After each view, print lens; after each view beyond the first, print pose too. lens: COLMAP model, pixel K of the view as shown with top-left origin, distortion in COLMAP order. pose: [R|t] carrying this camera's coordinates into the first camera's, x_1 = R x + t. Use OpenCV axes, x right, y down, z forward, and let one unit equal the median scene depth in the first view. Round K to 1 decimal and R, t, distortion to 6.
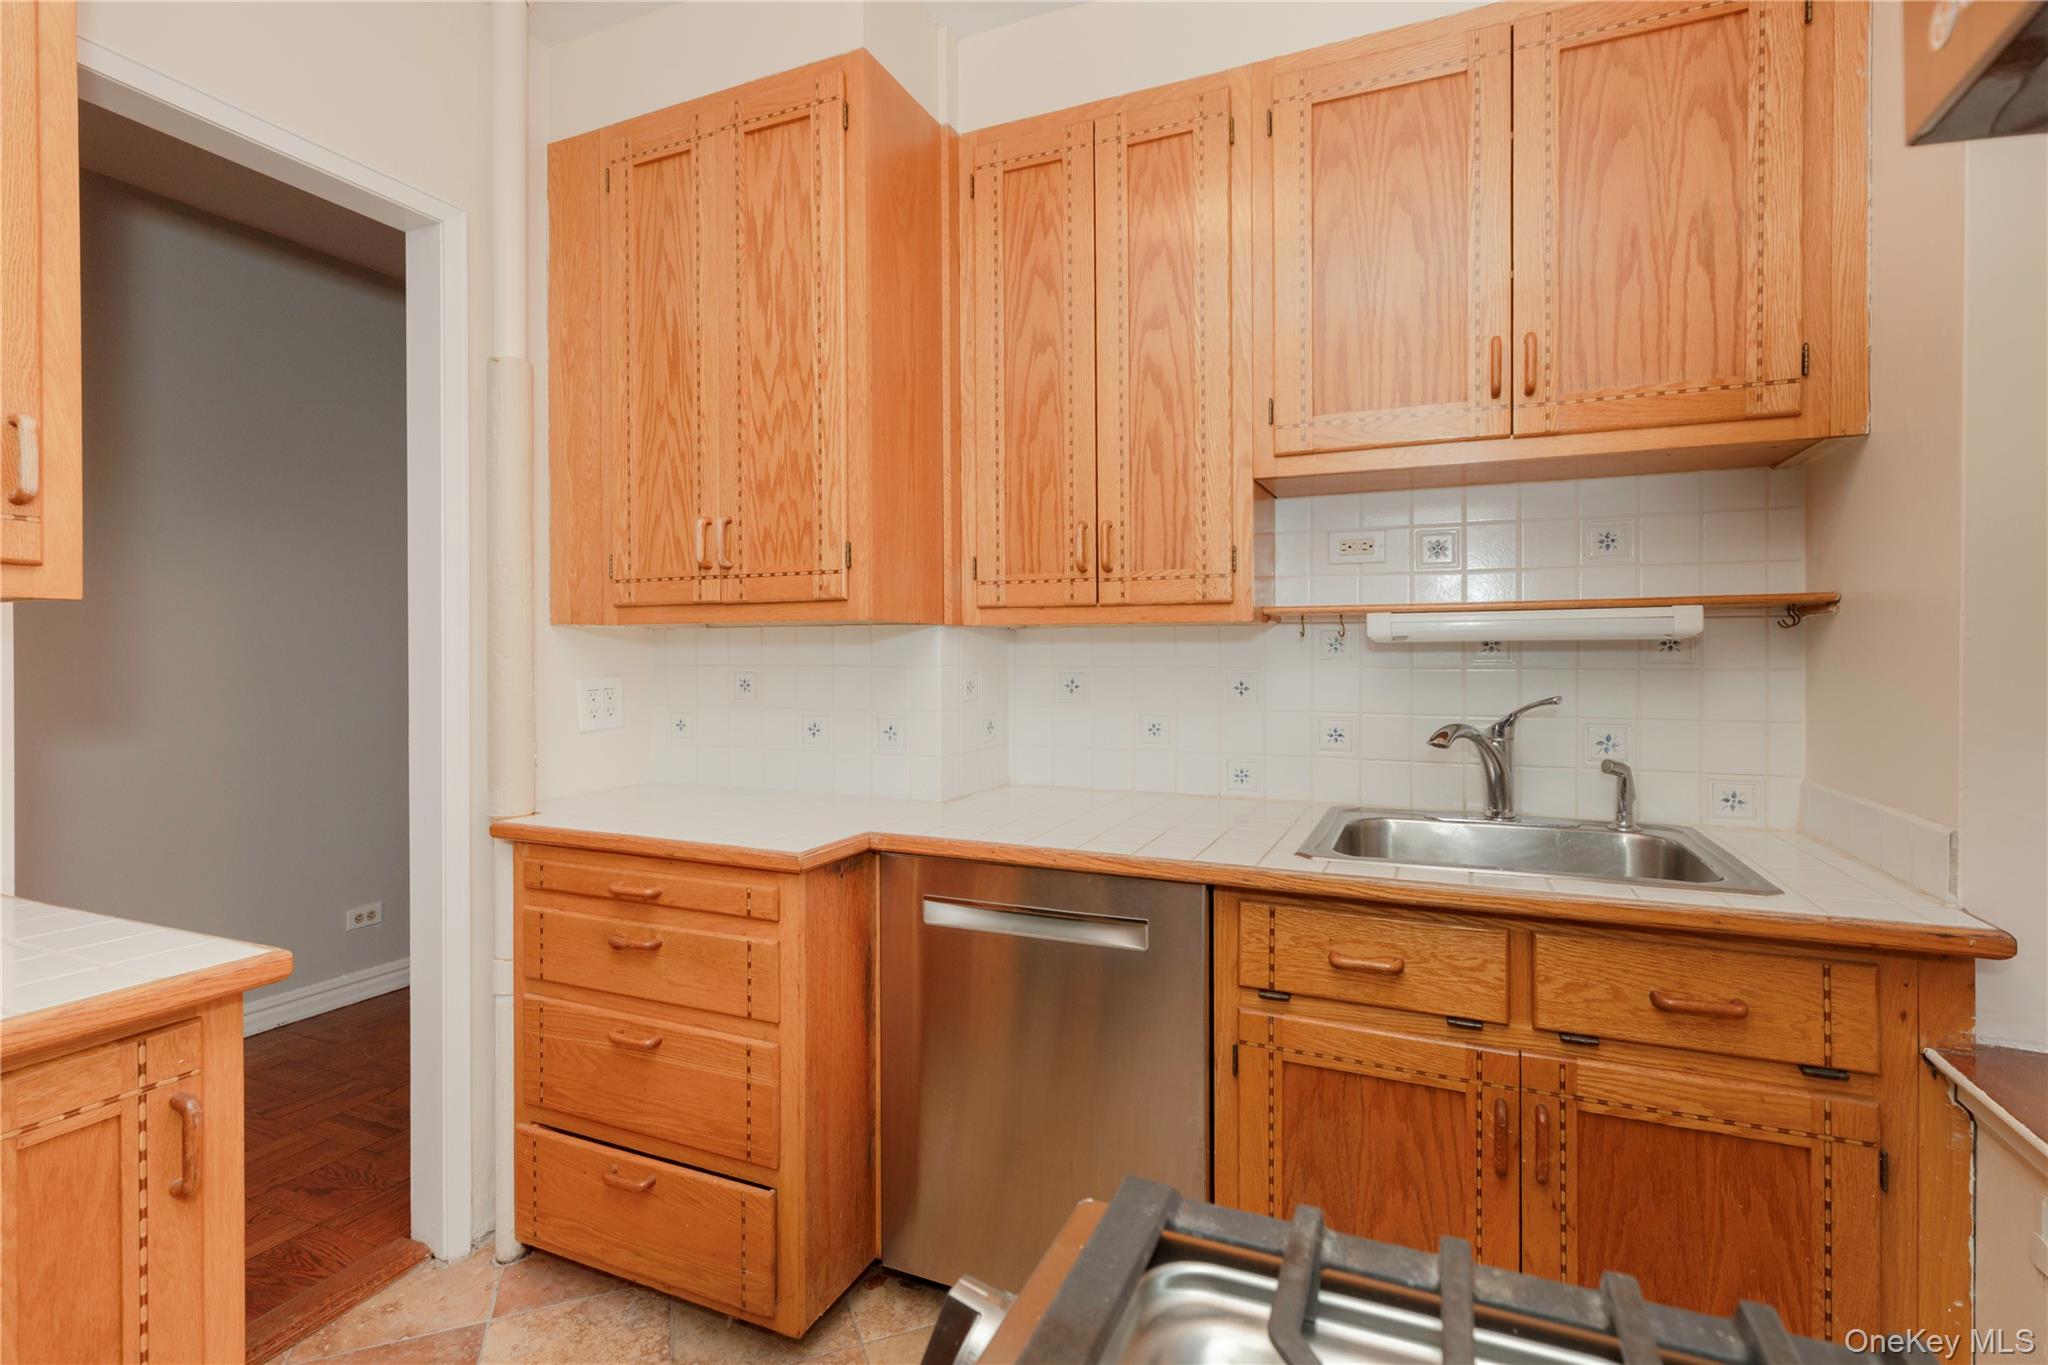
lens RADIAL K [[938.6, 0, 1005.2], [0, 938.6, 655.4], [0, 0, 1]] dist [0.007563, -0.000170]
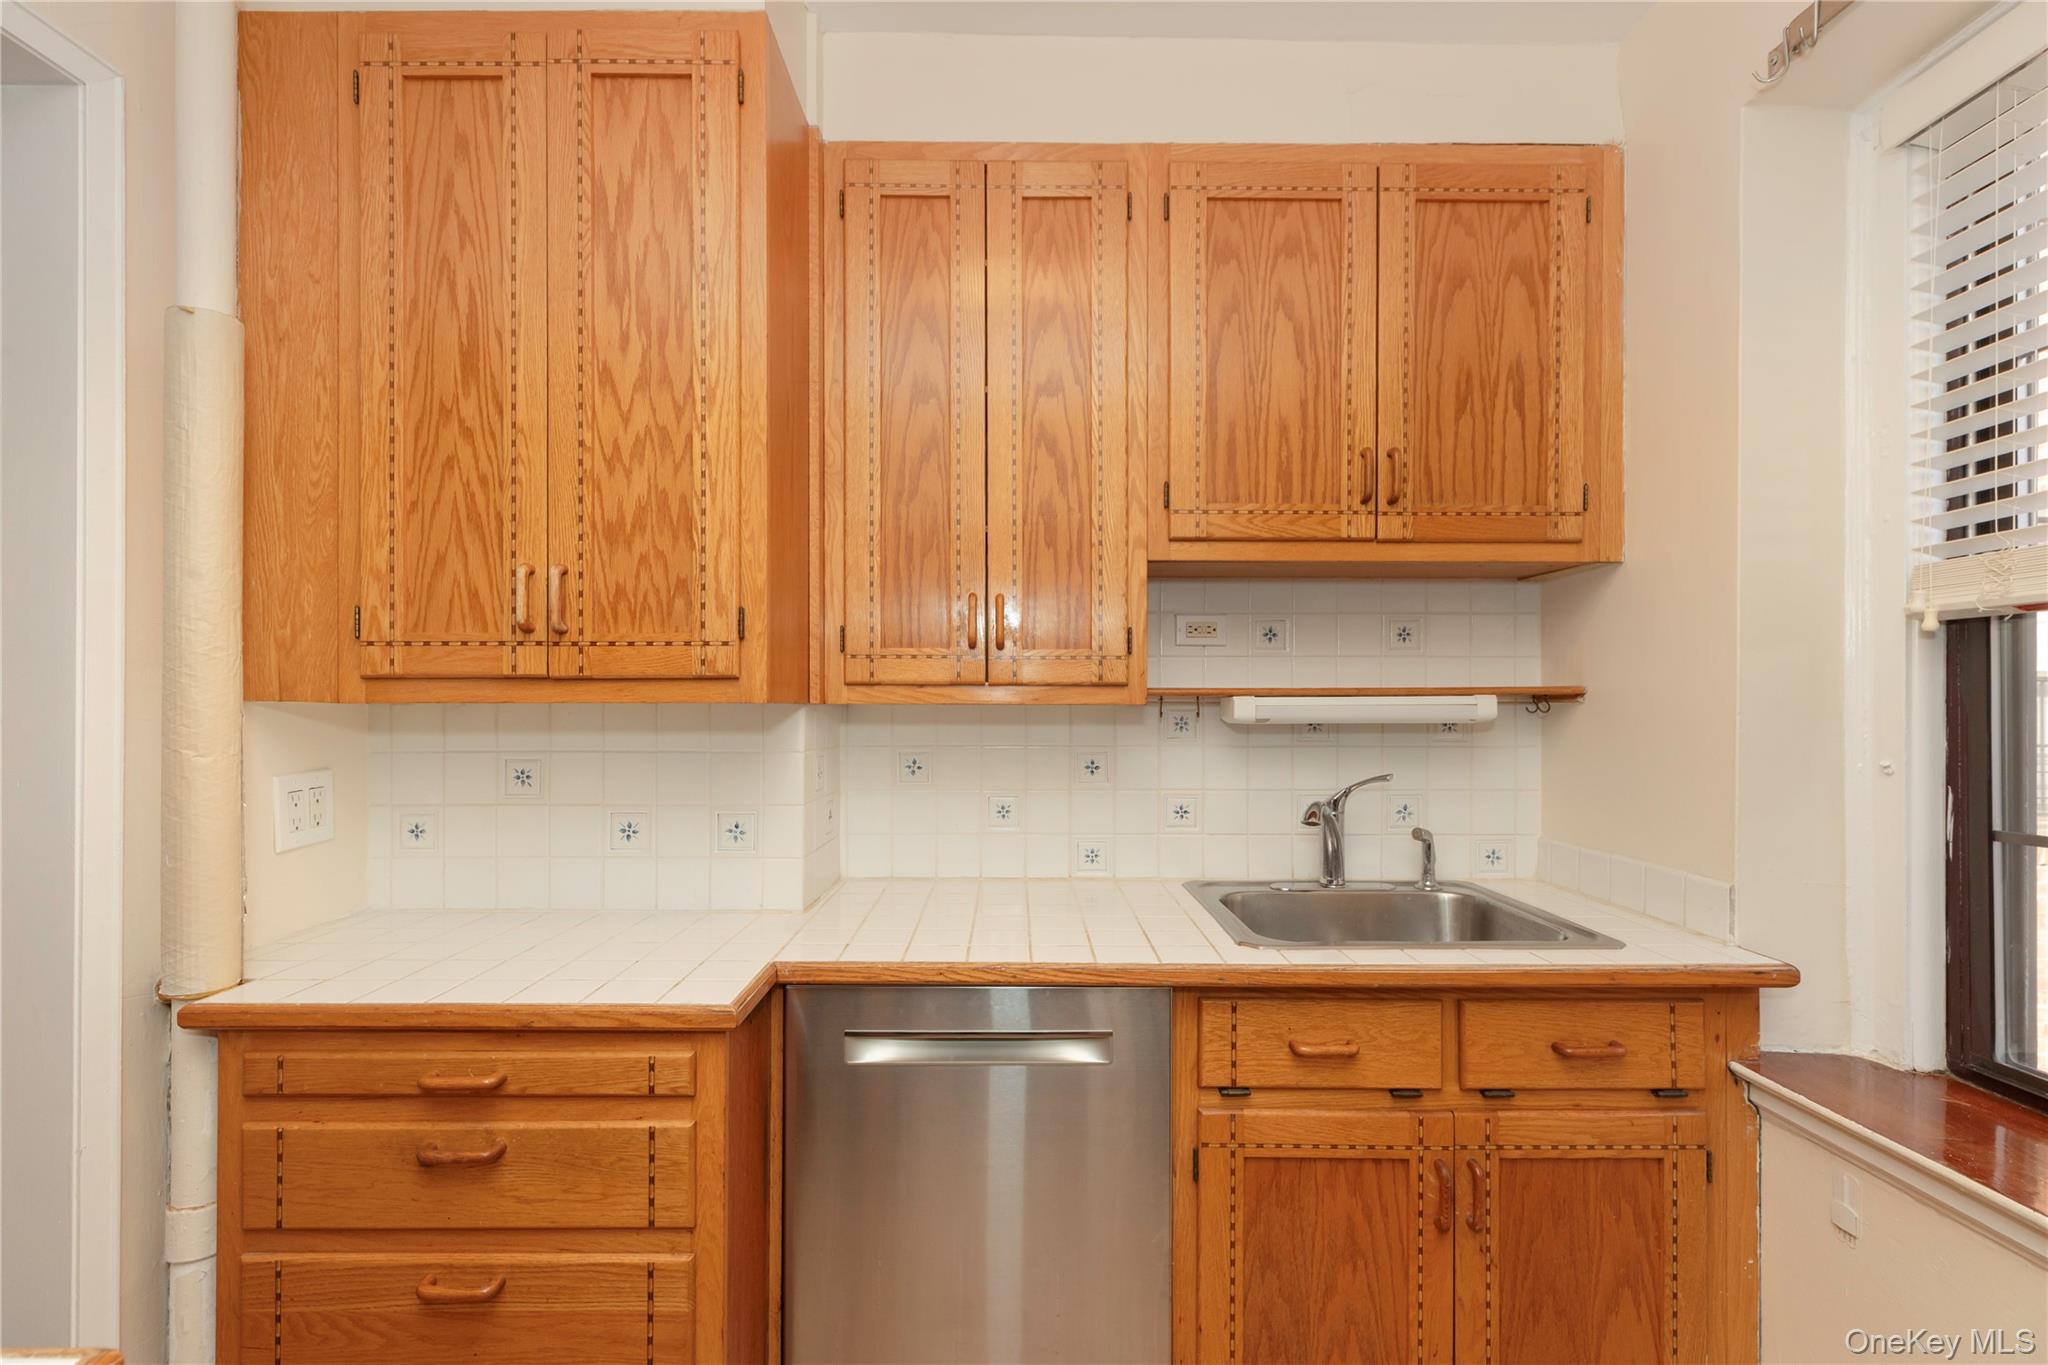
lens RADIAL K [[938.6, 0, 991.5], [0, 938.6, 696.8], [0, 0, 1]] dist [0.007563, -0.000170]
pose [[0.917913, 0.006315, 0.396731, -0.295923], [-0.003496, 0.999963, -0.007829, -0.038308], [-0.396766, 0.005799, 0.917901, 0.166734]]
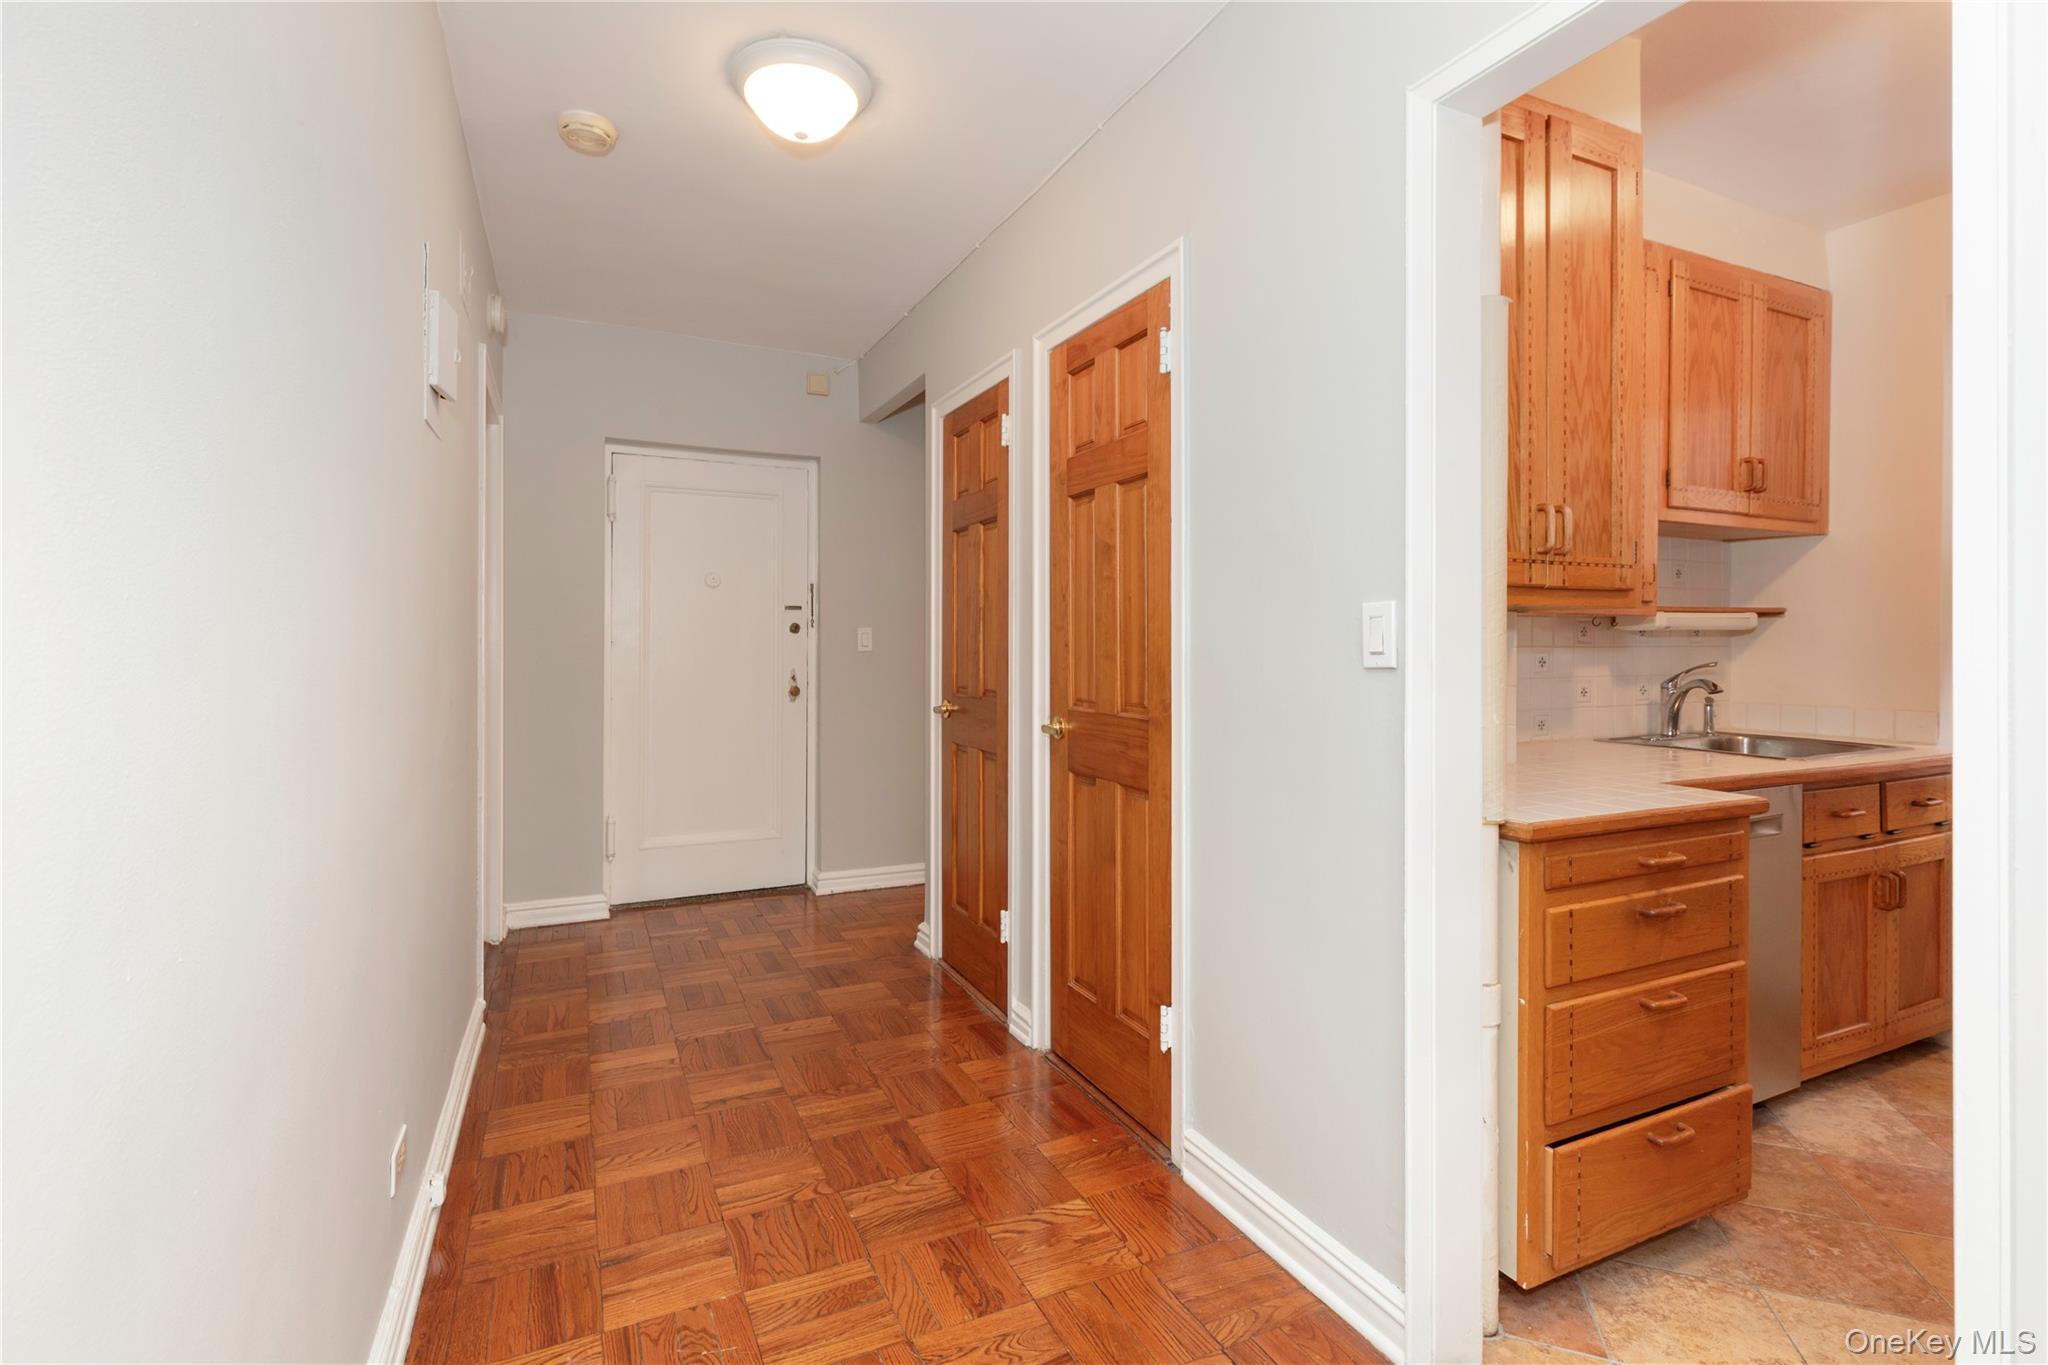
lens RADIAL K [[938.6, 0, 1029.7], [0, 938.6, 630.6], [0, 0, 1]] dist [0.007563, -0.000170]
pose [[0.664712, 0.010044, 0.747032, -1.585895], [-0.002102, 0.999931, -0.011575, 0.006417], [-0.747097, 0.006124, 0.664687, 0.792144]]
